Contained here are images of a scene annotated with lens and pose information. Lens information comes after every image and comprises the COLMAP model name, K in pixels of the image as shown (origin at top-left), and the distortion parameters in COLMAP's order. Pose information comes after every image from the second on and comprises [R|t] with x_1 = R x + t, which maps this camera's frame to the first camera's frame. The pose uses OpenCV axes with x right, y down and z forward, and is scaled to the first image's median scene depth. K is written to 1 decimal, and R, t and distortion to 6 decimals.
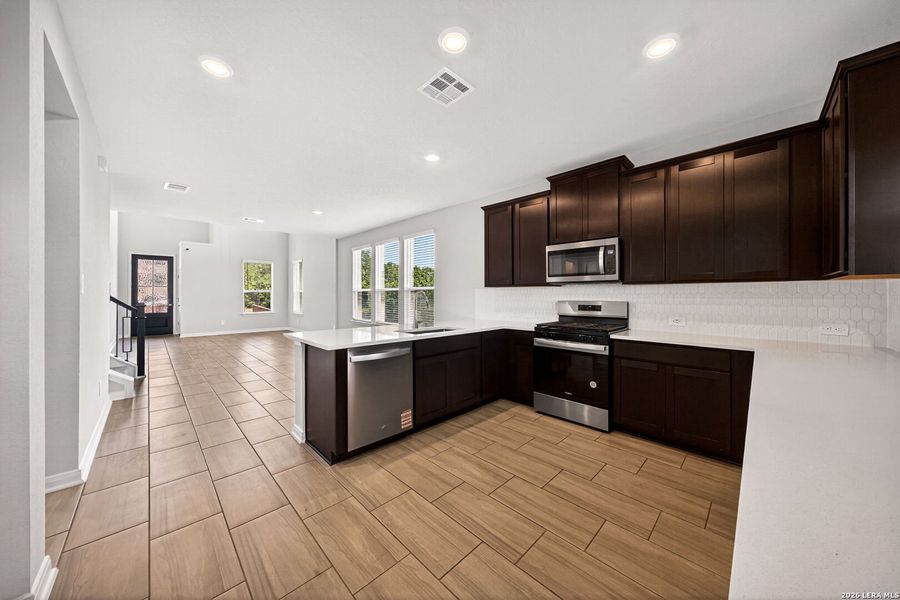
lens RADIAL K [[306.0, 0, 456.2], [0, 306.0, 296.0], [0, 0, 1]] dist [-0.001982, 0.000908]
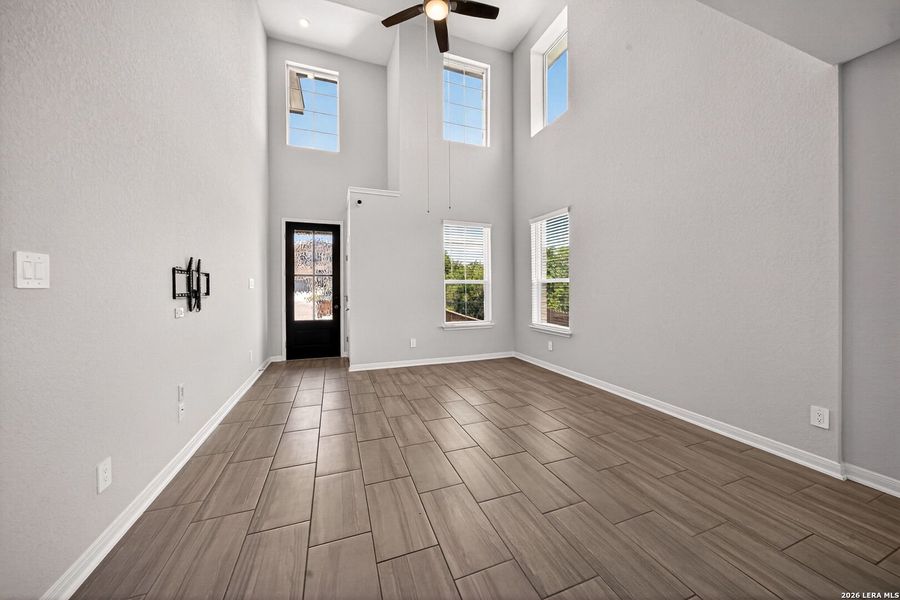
lens RADIAL K [[306.0, 0, 443.2], [0, 306.0, 293.9], [0, 0, 1]] dist [-0.001982, 0.000908]
pose [[0.906327, 0.001287, -0.422575, -1.038170], [0.003249, 0.999945, 0.010013, -0.003156], [0.422564, -0.010448, 0.906273, 1.149063]]
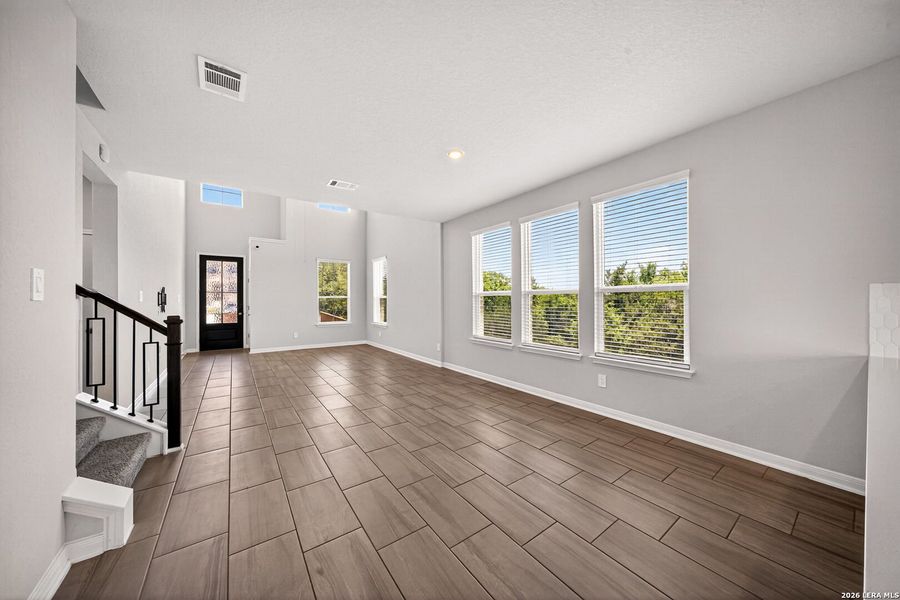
lens RADIAL K [[306.0, 0, 454.8], [0, 306.0, 301.7], [0, 0, 1]] dist [-0.001982, 0.000908]
pose [[0.986870, -0.005560, -0.161420, -0.431870], [0.005535, 0.999984, -0.000608, -0.002078], [0.161421, -0.000294, 0.986886, 0.532298]]
